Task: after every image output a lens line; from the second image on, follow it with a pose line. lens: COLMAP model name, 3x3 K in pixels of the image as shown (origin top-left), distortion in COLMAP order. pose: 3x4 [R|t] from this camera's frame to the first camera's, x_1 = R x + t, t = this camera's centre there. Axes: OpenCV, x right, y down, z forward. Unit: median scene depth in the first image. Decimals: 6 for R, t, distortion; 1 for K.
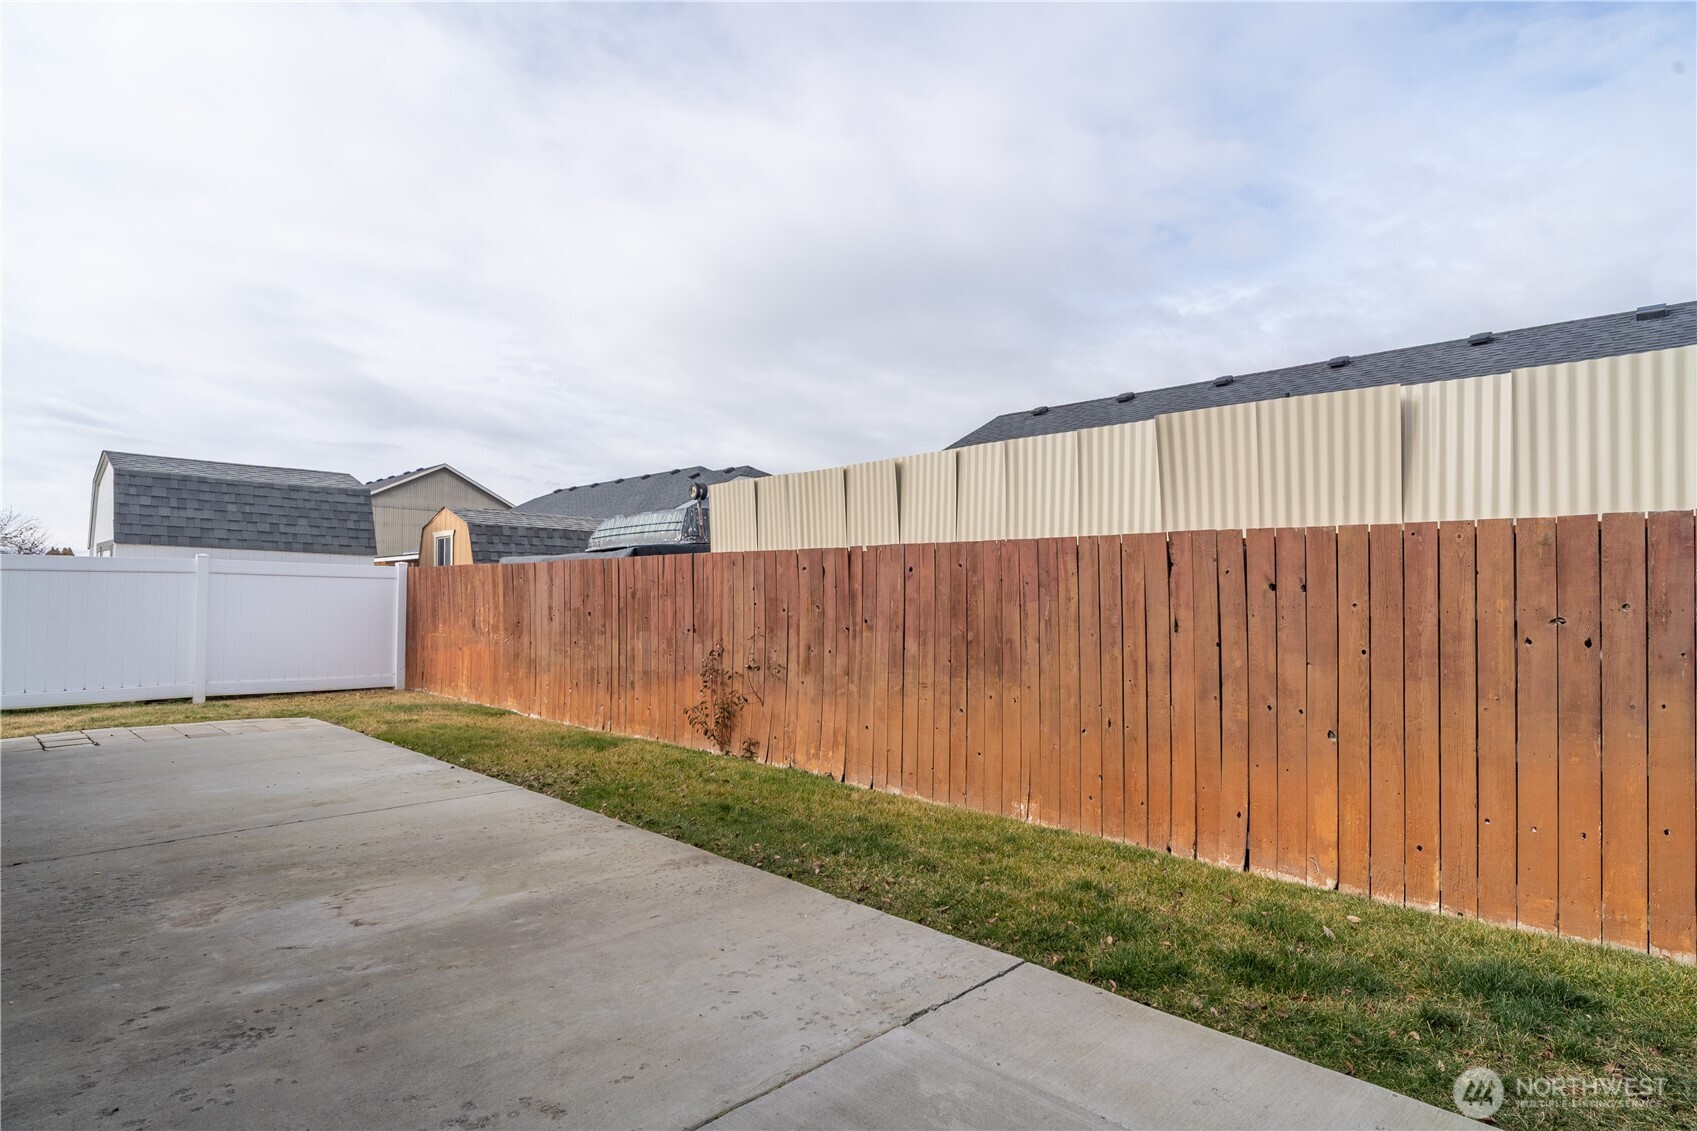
lens RADIAL K [[894.1, 0, 848.5], [0, 894.1, 565.5], [0, 0, 1]] dist [-0.004636, 0.000118]
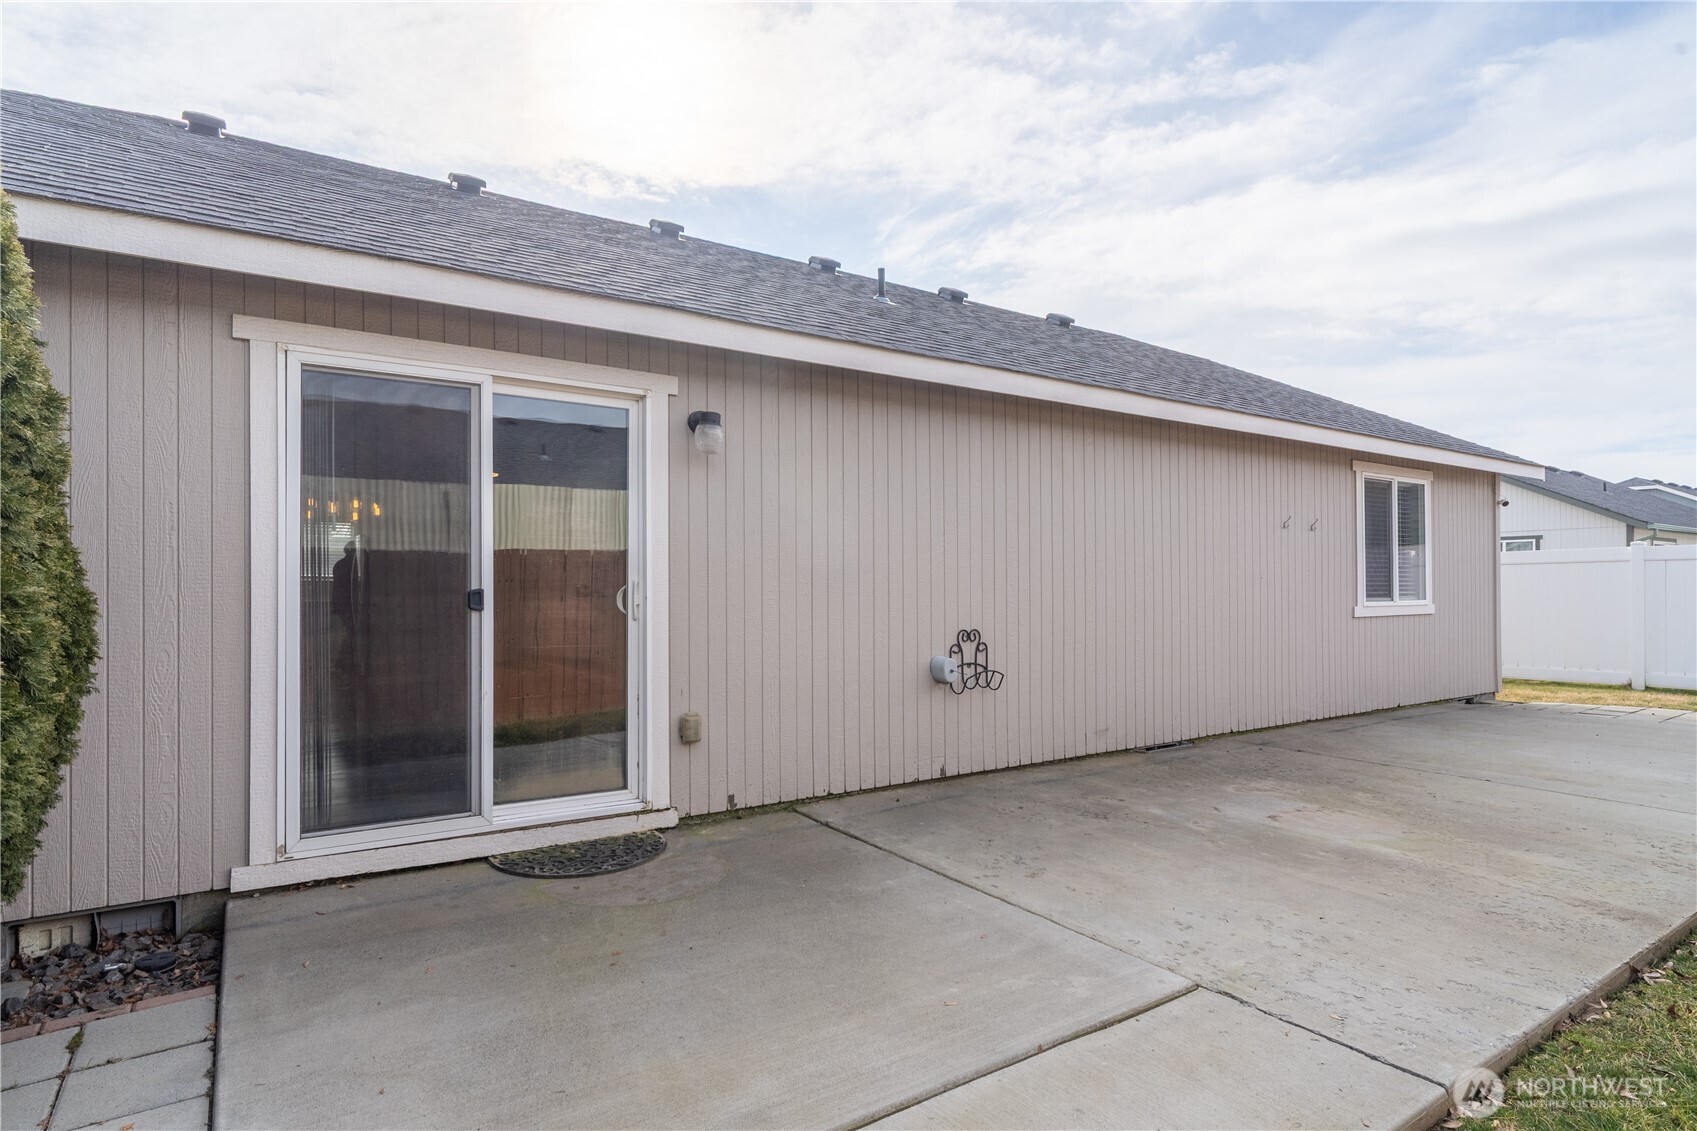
lens RADIAL K [[894.1, 0, 848.5], [0, 894.1, 565.5], [0, 0, 1]] dist [-0.004636, 0.000118]
pose [[-0.204966, -0.030351, -0.978299, 0.990176], [0.034046, 0.998693, -0.038116, 0.056610], [0.978177, -0.041120, -0.203664, 0.723549]]
